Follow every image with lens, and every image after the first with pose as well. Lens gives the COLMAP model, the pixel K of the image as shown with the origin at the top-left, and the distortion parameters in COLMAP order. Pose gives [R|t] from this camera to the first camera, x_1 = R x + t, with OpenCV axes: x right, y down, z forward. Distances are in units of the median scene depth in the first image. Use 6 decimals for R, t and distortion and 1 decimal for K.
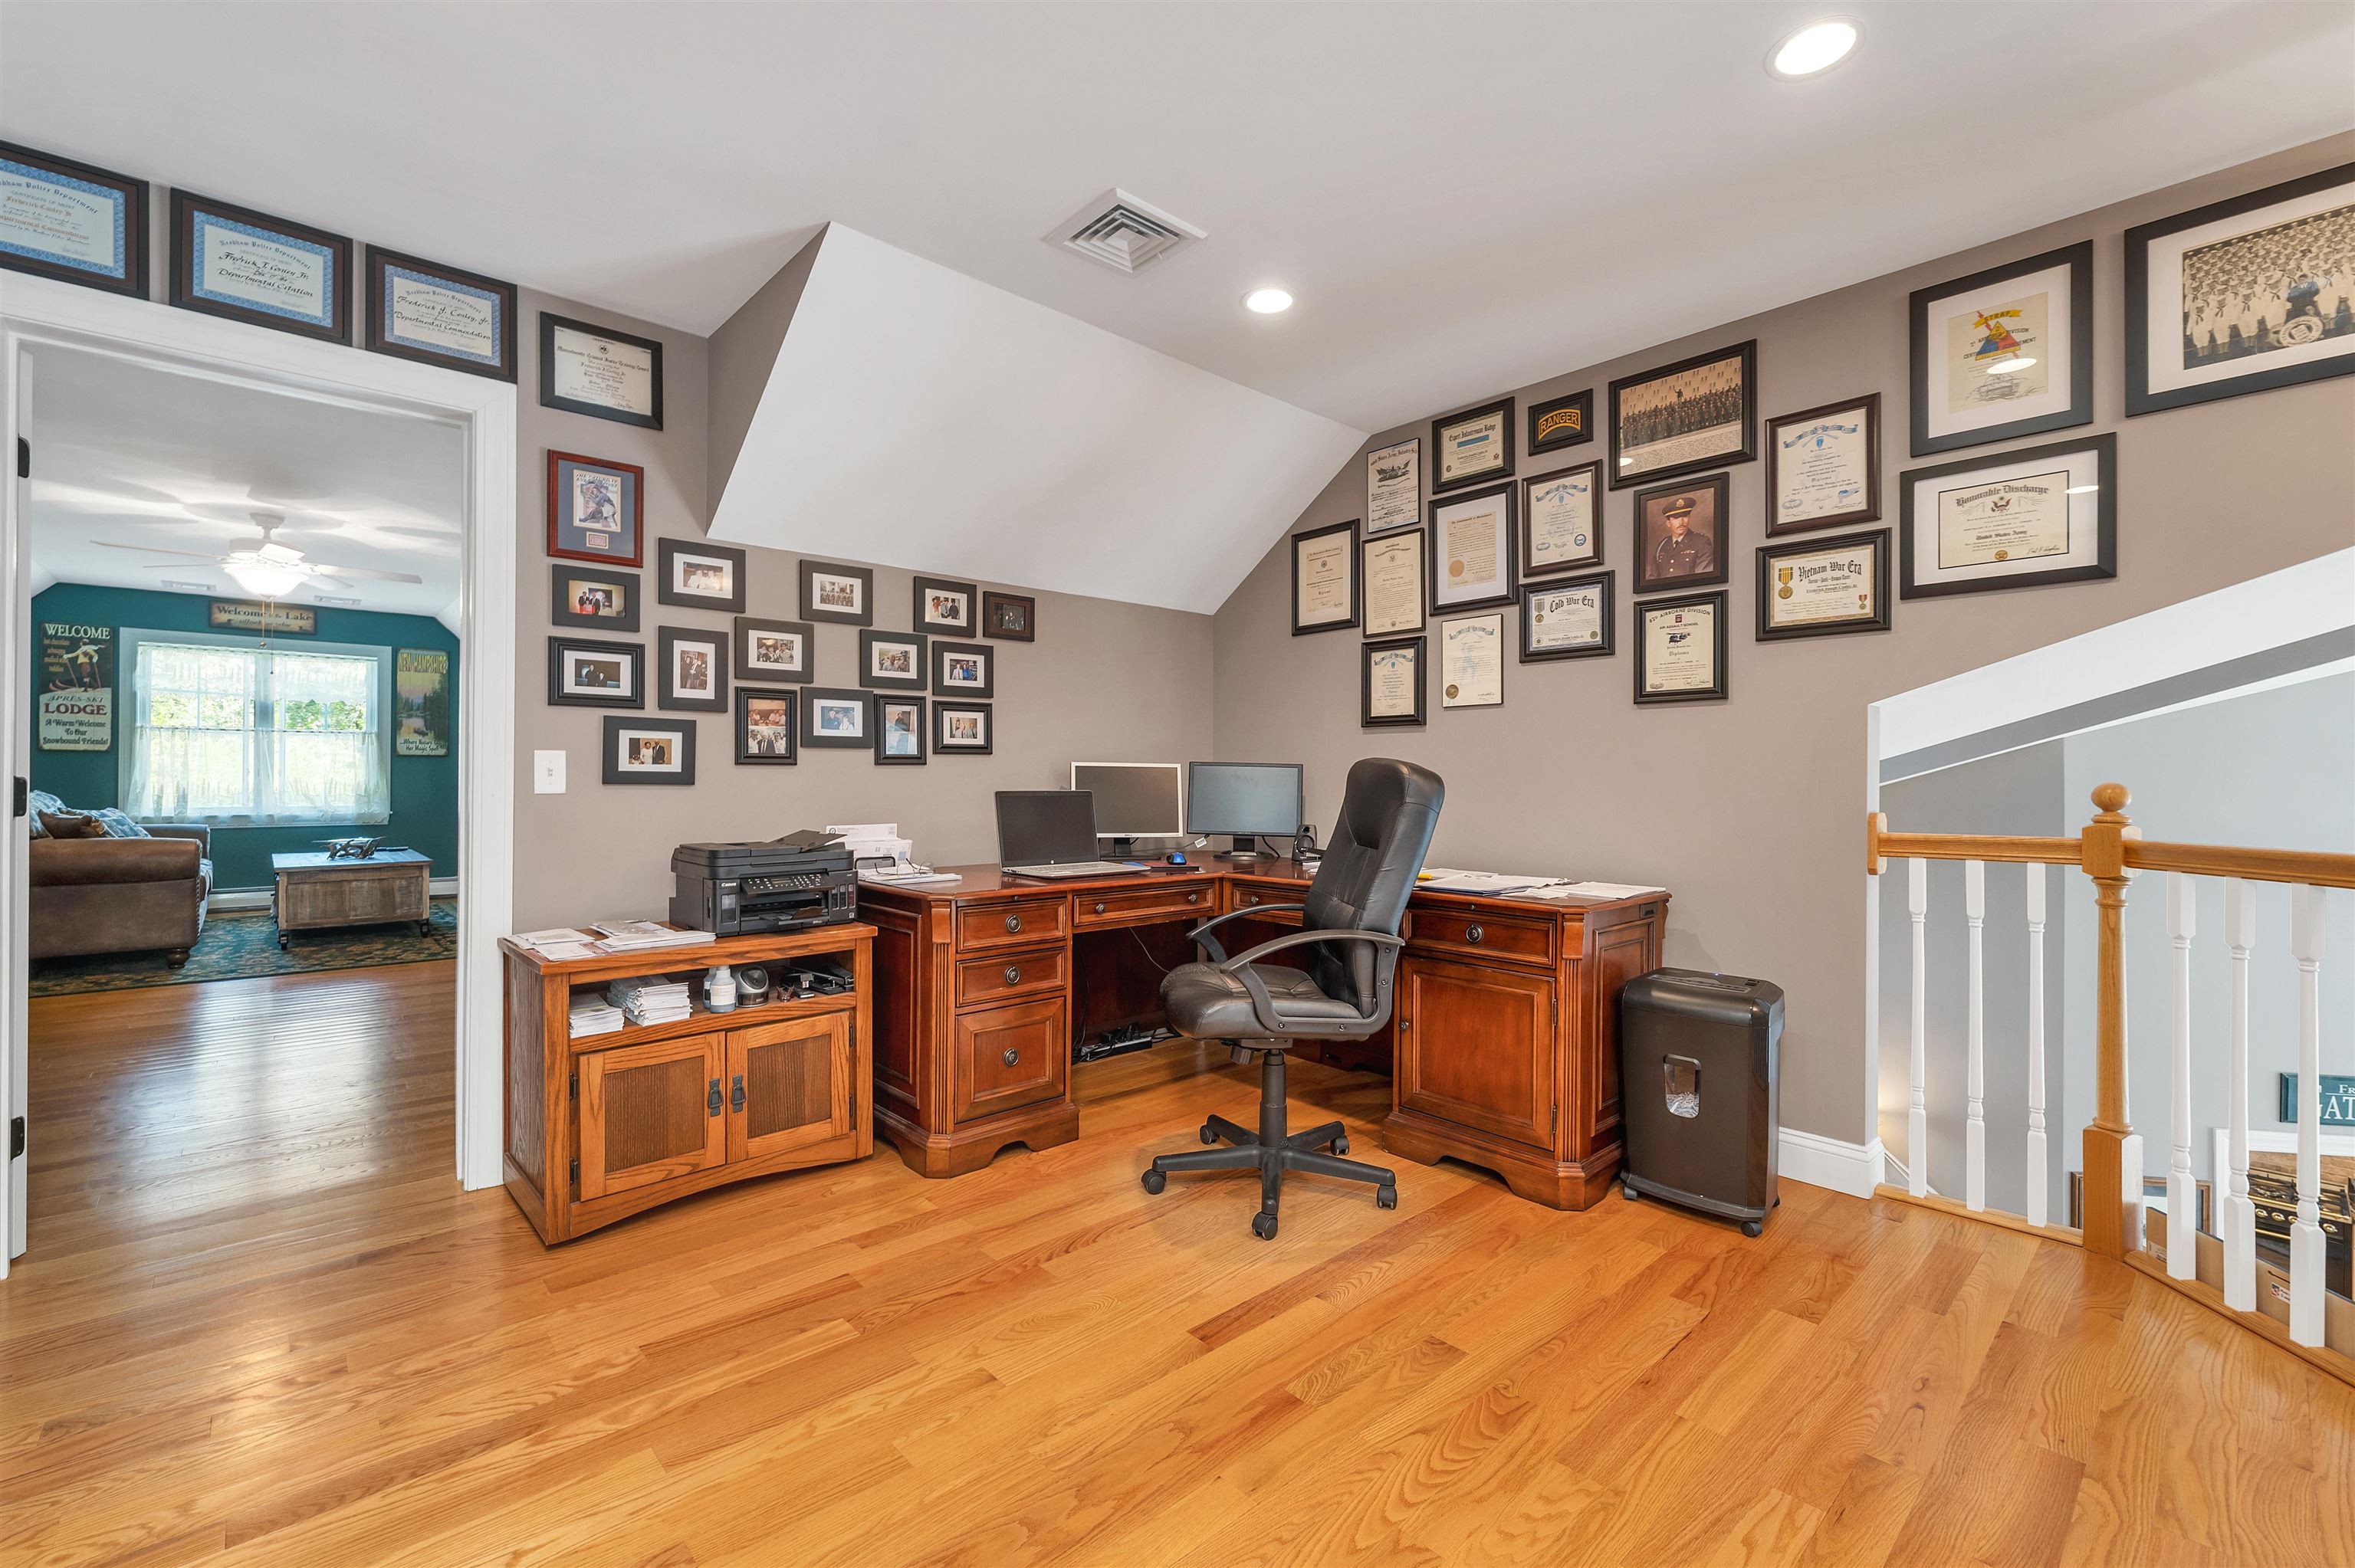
lens RADIAL K [[995.0, 0, 1177.3], [0, 995.0, 778.2], [0, 0, 1]] dist [0.000252, -0.000425]
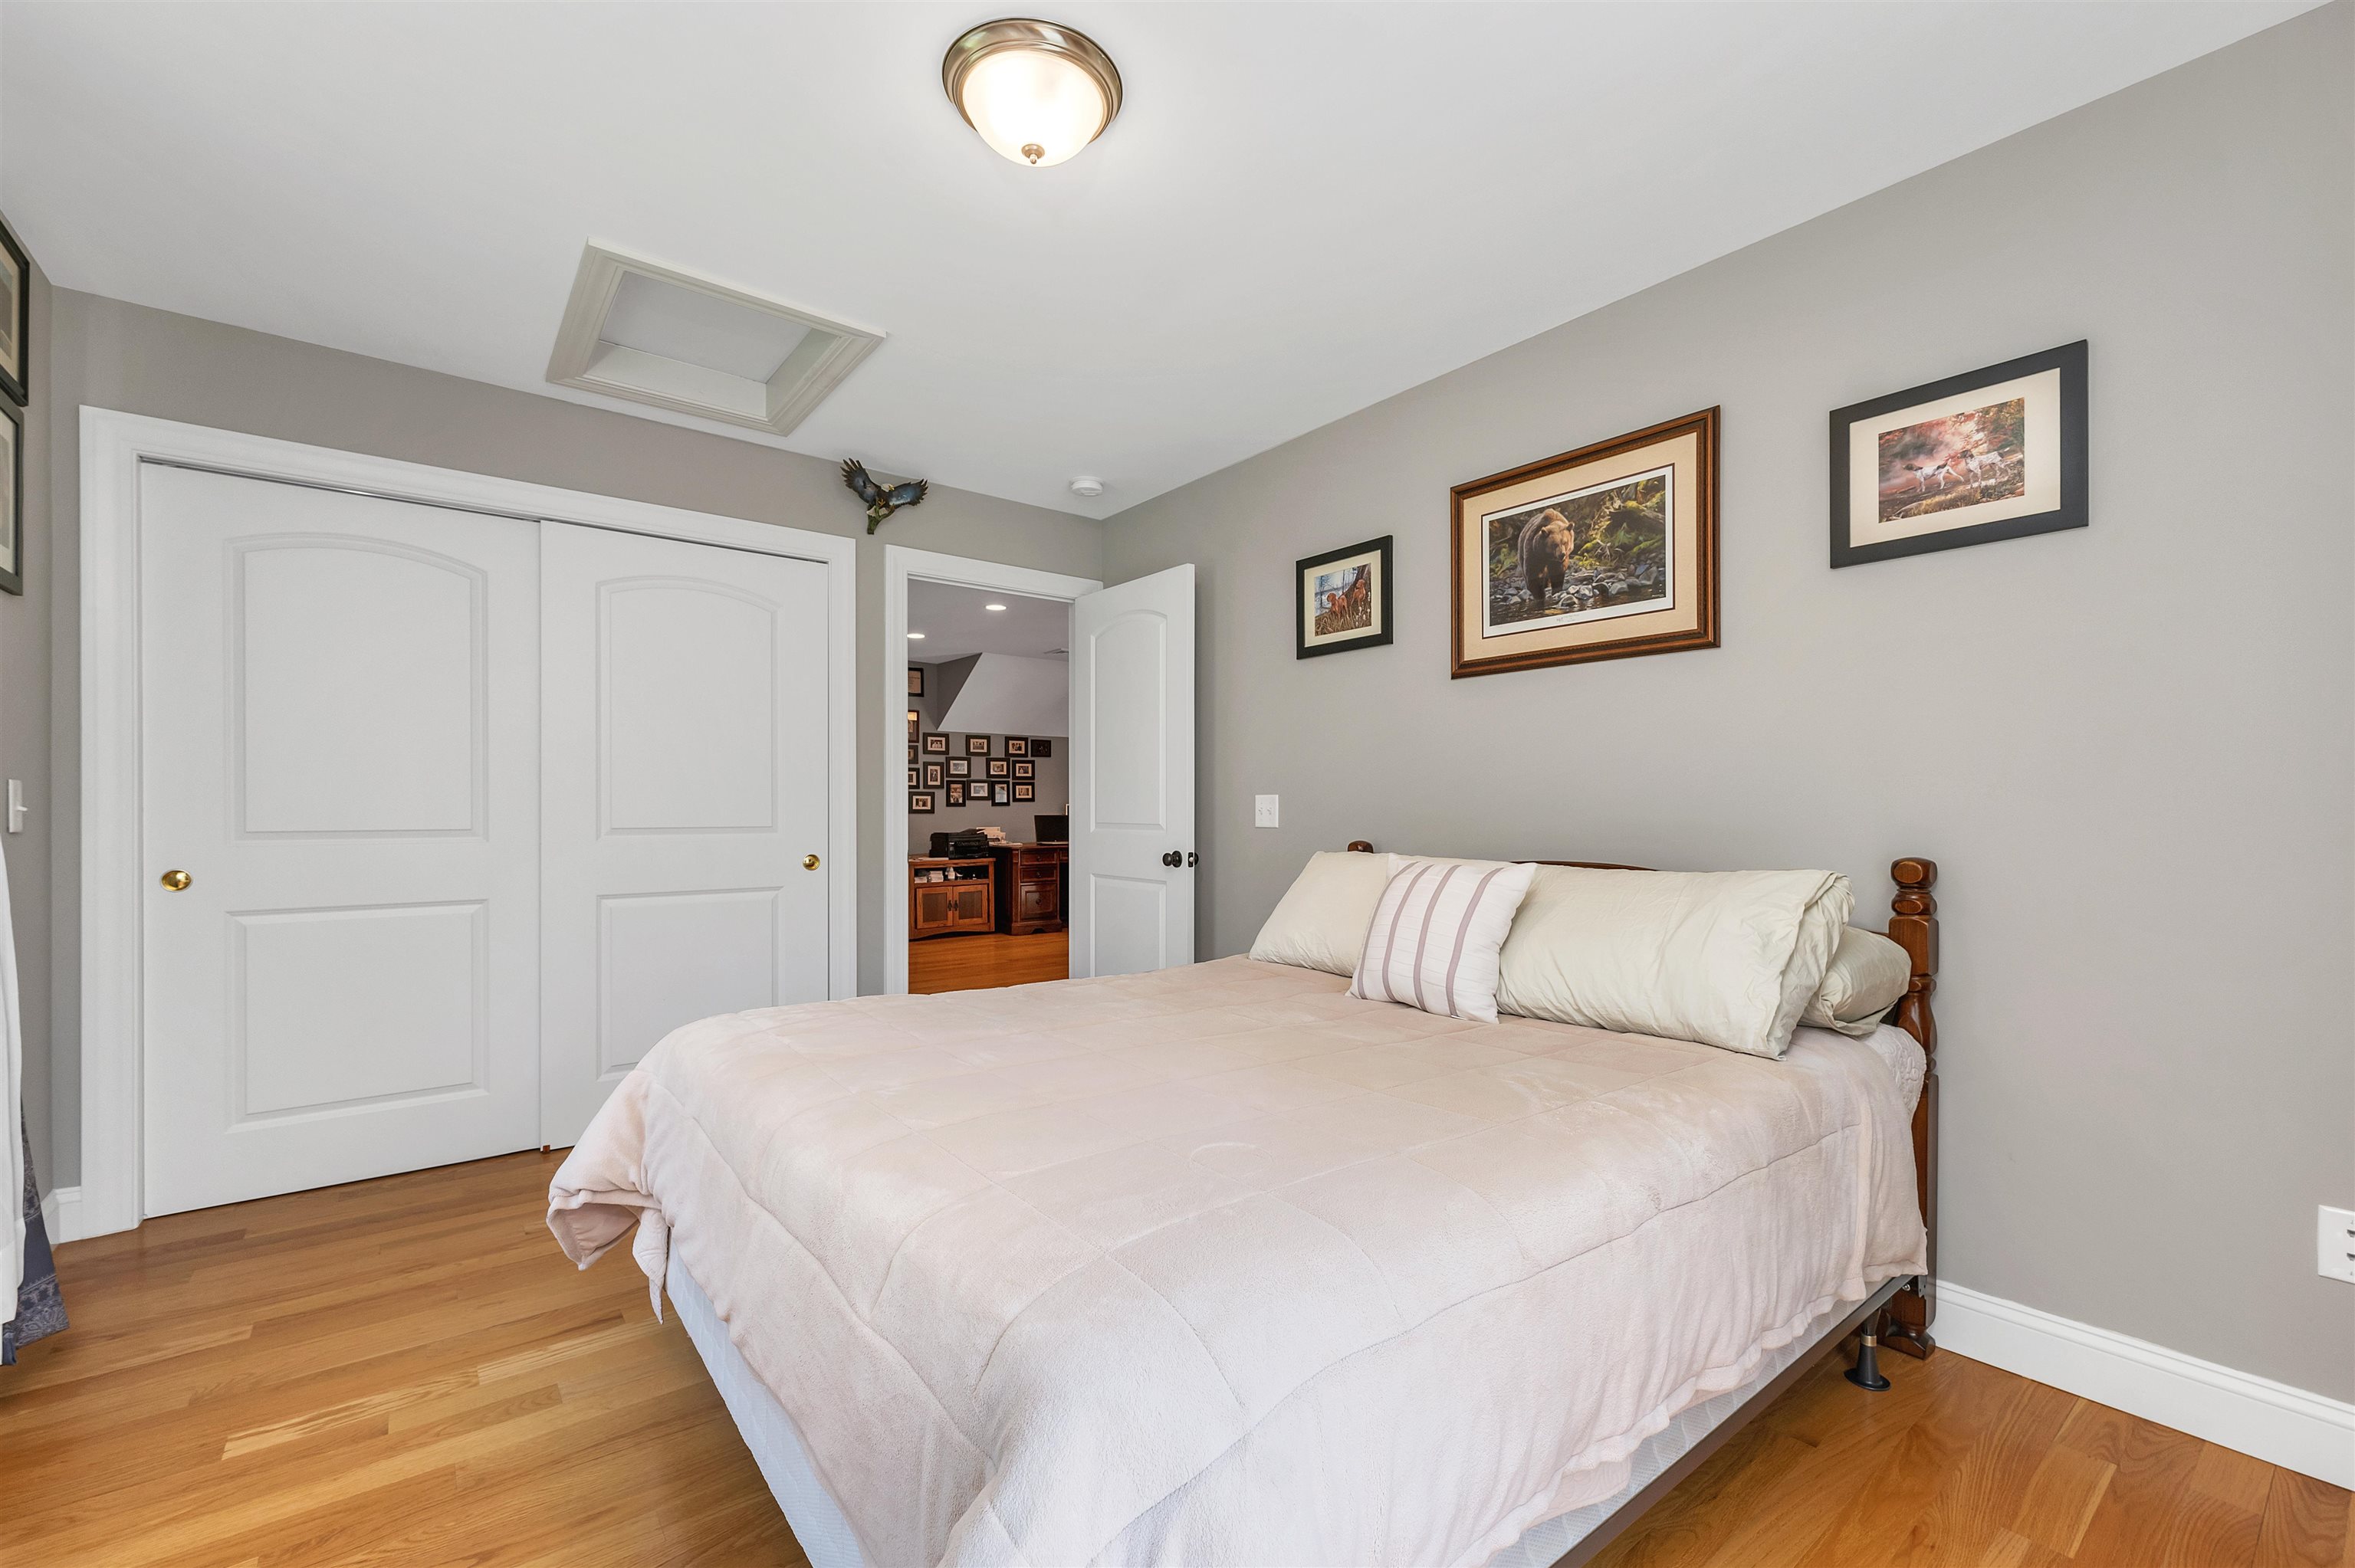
lens RADIAL K [[993.8, 0, 1178.3], [0, 993.8, 825.8], [0, 0, 1]] dist [0.001022, -0.000063]
pose [[0.997240, -0.005720, -0.074021, 0.446073], [0.006696, 0.999894, 0.012942, 0.009527], [0.073939, -0.013402, 0.997173, -1.836267]]
